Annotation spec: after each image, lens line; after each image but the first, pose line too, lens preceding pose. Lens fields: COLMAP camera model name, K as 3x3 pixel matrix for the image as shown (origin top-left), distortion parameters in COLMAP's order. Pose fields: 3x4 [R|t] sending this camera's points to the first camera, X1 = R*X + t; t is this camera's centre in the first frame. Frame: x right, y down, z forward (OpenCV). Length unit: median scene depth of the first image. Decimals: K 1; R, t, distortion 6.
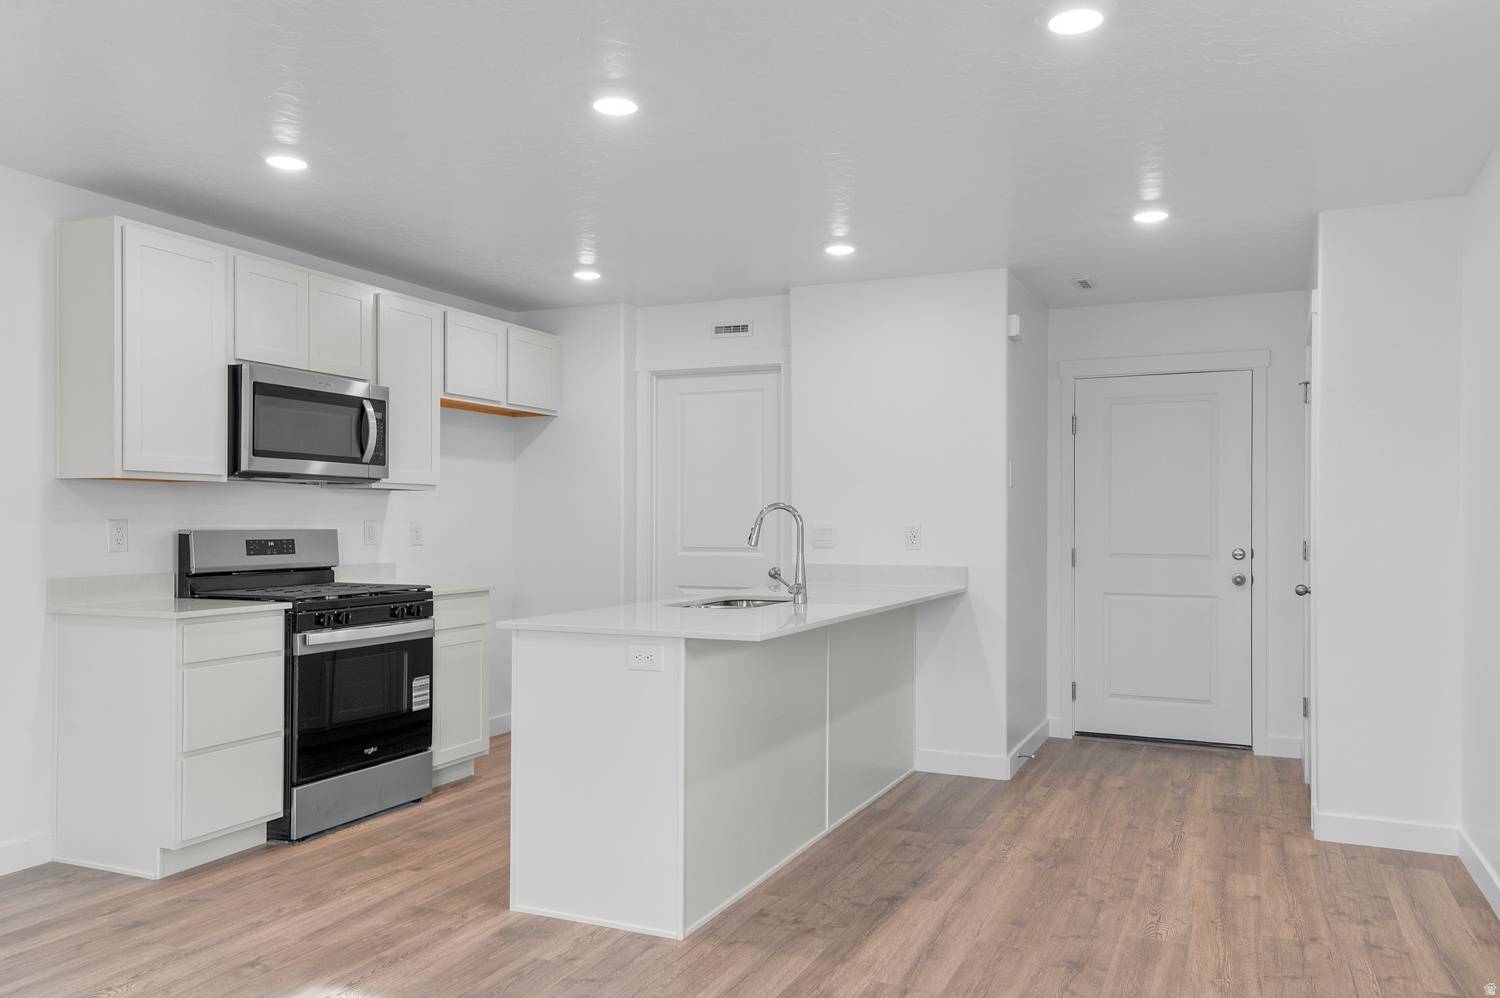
lens RADIAL K [[1108.2, 0, 742.0], [0, 1108.2, 525.0], [0, 0, 1]] dist [0.041732, 0.001634]
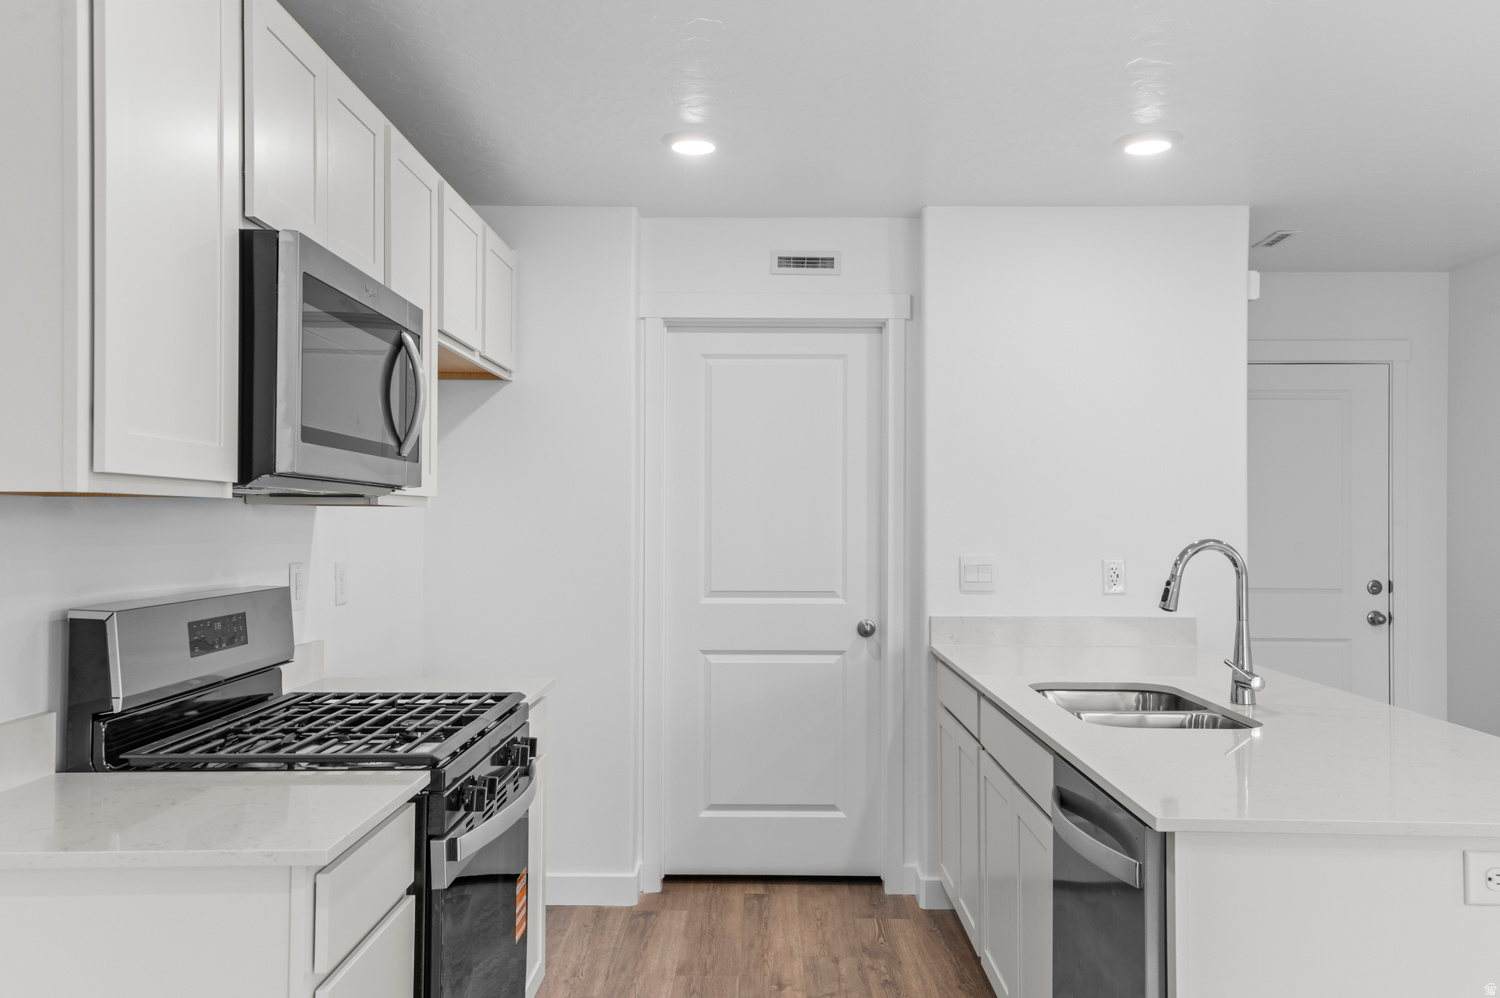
lens RADIAL K [[1244.0, 0, 764.3], [0, 1244.0, 507.8], [0, 0, 1]] dist [0.046276, -0.005285]
pose [[0.912539, 0.004522, 0.408965, -0.459592], [0.000755, 0.999919, -0.012741, -0.027557], [-0.408989, 0.011935, 0.912461, 0.453498]]
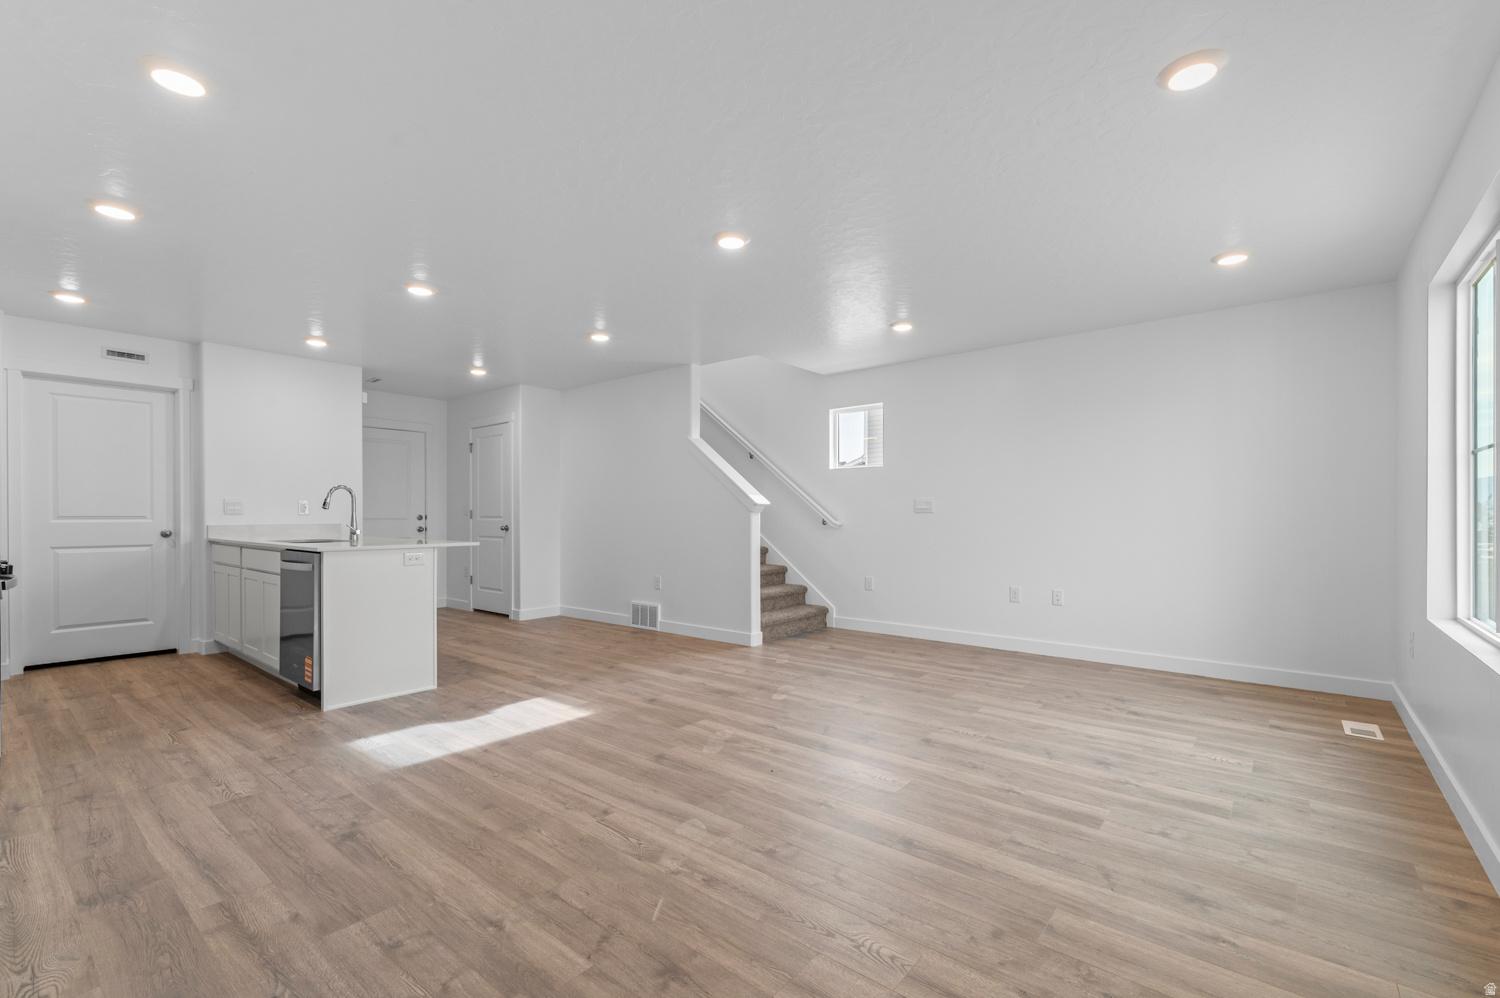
lens RADIAL K [[645.4, 0, 765.8], [0, 645.4, 520.6], [0, 0, 1]] dist [0.001553, -0.002780]
pose [[0.250862, -0.011621, 0.967953, -0.794045], [0.003521, 0.999932, 0.011093, 0.028182], [-0.968016, 0.000626, 0.250886, 0.055176]]
